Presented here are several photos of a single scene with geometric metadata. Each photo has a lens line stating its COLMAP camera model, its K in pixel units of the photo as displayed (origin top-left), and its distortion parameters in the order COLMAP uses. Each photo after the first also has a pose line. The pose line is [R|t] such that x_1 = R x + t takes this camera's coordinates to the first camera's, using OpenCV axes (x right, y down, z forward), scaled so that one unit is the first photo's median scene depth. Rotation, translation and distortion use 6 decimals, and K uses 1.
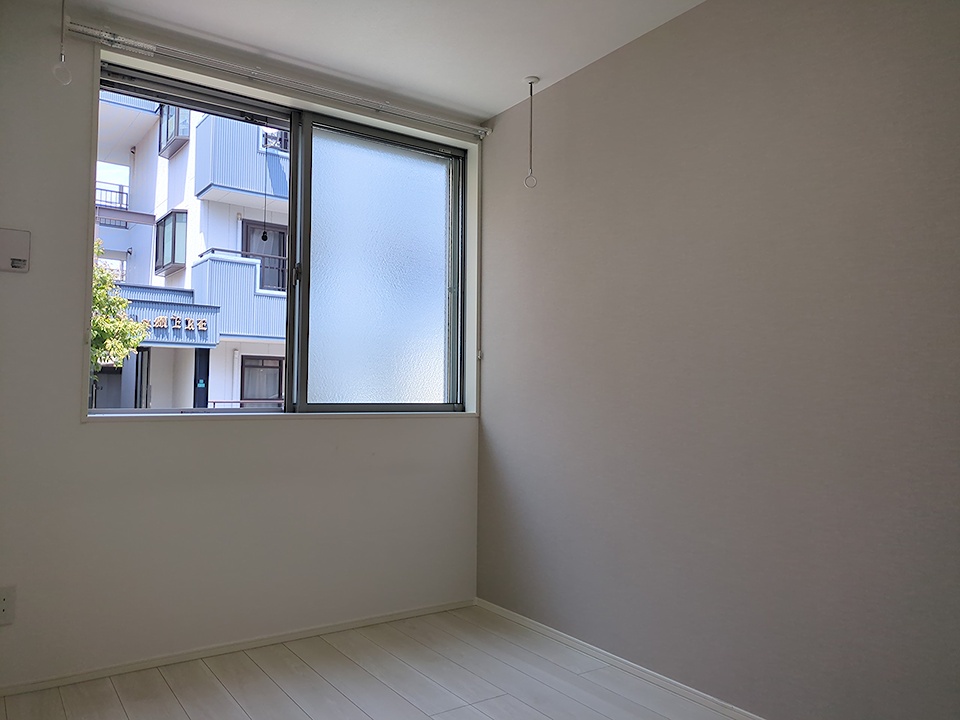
lens RADIAL K [[717.4, 0, 477.0], [0, 717.4, 354.4], [0, 0, 1]] dist [0.028532, -0.002020]
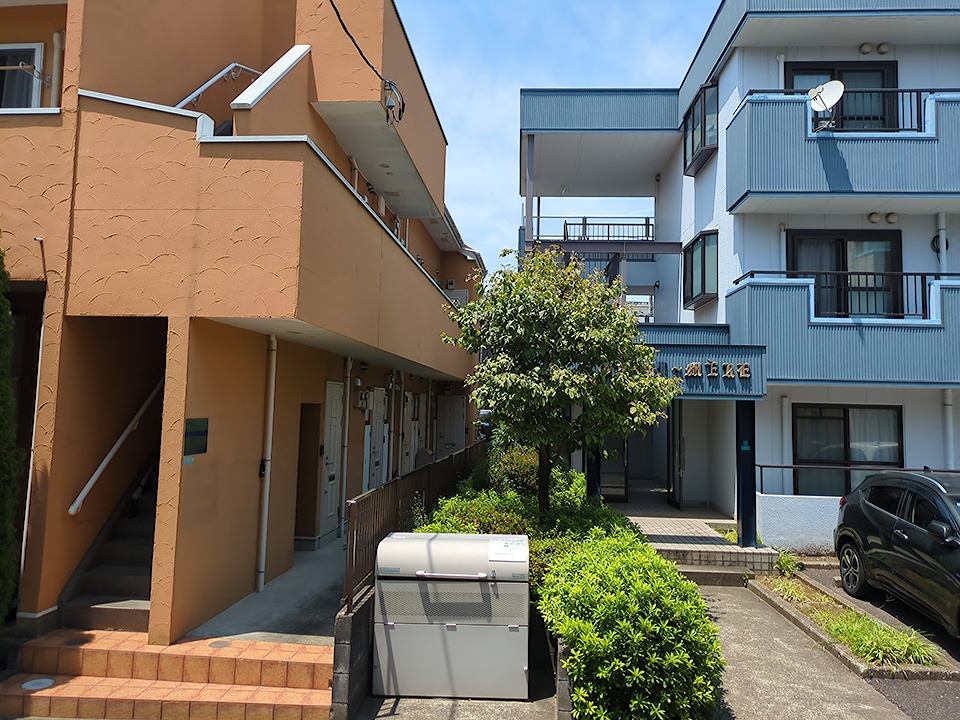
lens RADIAL K [[717.4, 0, 481.6], [0, 717.4, 354.8], [0, 0, 1]] dist [0.028532, -0.002020]
pose [[0.768618, -0.041972, -0.638329, -0.086204], [0.022439, 0.999000, -0.038669, -0.028929], [0.639314, 0.015399, 0.768792, 0.186545]]
